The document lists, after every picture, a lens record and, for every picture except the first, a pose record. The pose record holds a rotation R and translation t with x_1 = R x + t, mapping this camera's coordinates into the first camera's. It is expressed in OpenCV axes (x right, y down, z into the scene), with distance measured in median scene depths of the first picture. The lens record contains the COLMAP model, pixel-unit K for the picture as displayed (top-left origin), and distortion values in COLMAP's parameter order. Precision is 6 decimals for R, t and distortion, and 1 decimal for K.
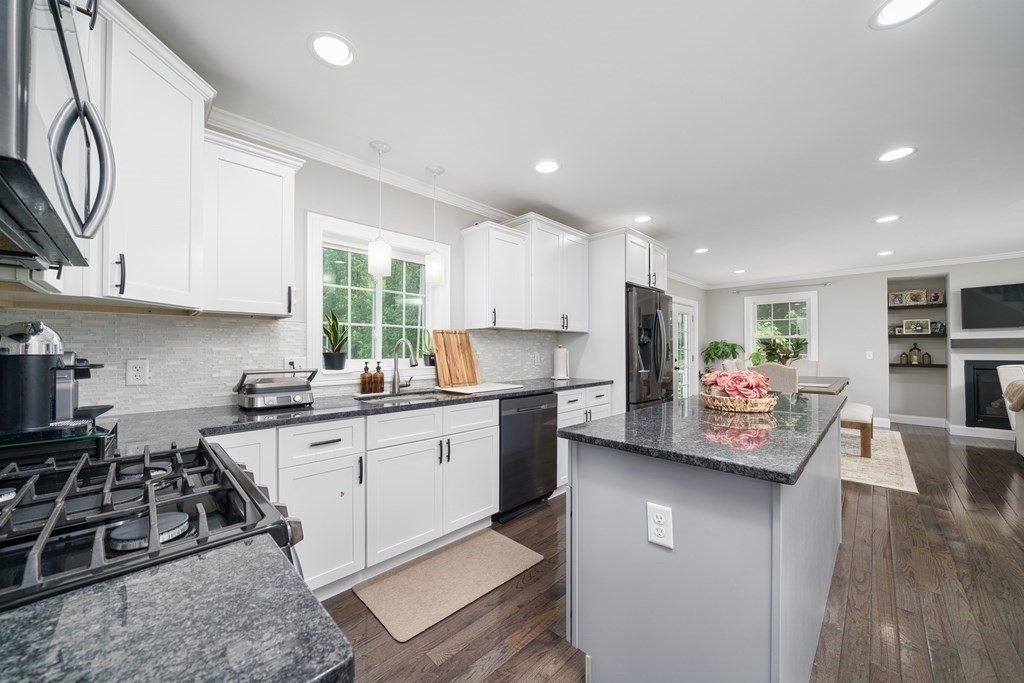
lens RADIAL K [[356.8, 0, 517.6], [0, 356.8, 344.2], [0, 0, 1]] dist [-0.017127, -0.000219]
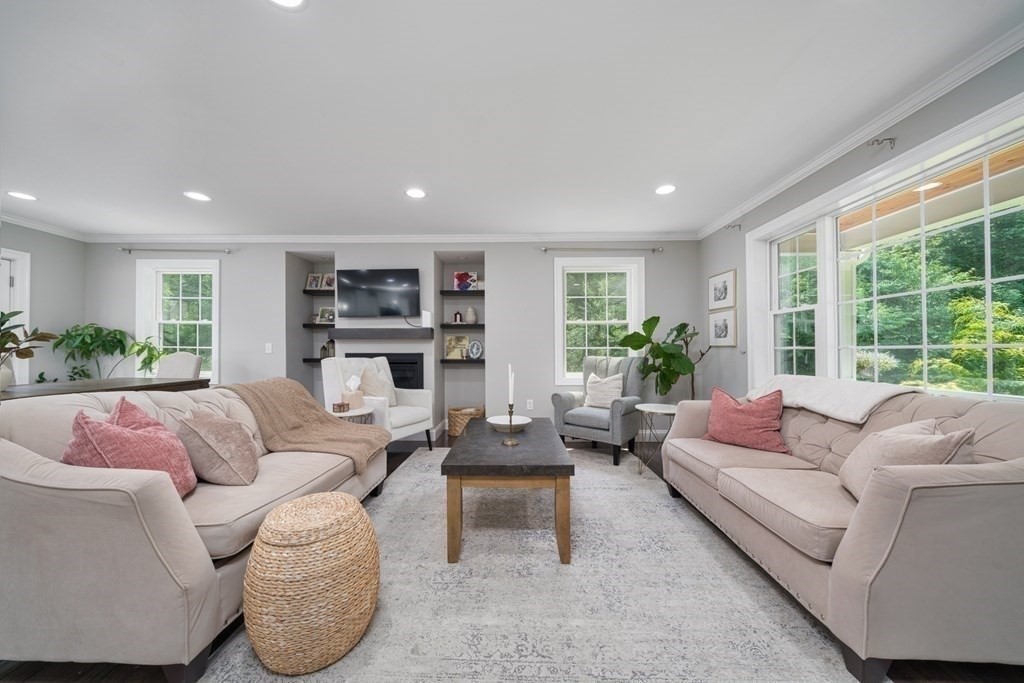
lens RADIAL K [[363.0, 0, 508.1], [0, 363.0, 344.1], [0, 0, 1]] dist [-0.005251, -0.000203]
pose [[0.711892, 0.017057, 0.702082, 0.886888], [-0.014754, 0.999848, -0.009331, 0.023129], [-0.702134, -0.003716, 0.712035, 0.056238]]
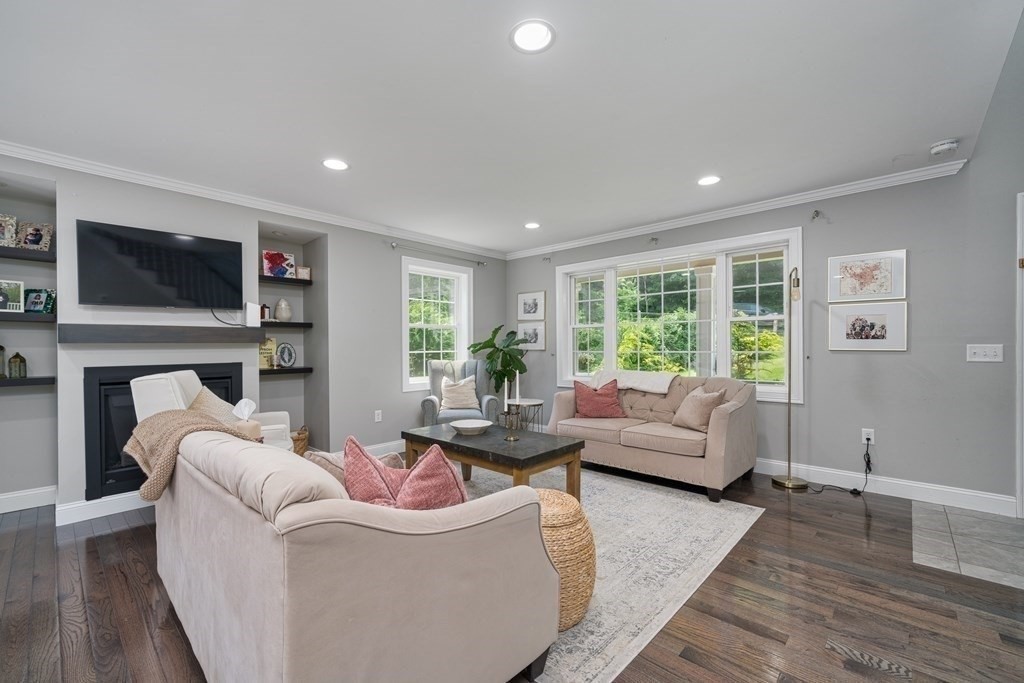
lens RADIAL K [[439.2, 0, 503.0], [0, 439.2, 346.3], [0, 0, 1]] dist [-0.000756, 0.000734]
pose [[-0.055999, 0.005877, 0.998414, 0.591010], [-0.009133, 0.999938, -0.006399, 0.013358], [-0.998389, -0.009477, -0.055942, 0.410046]]
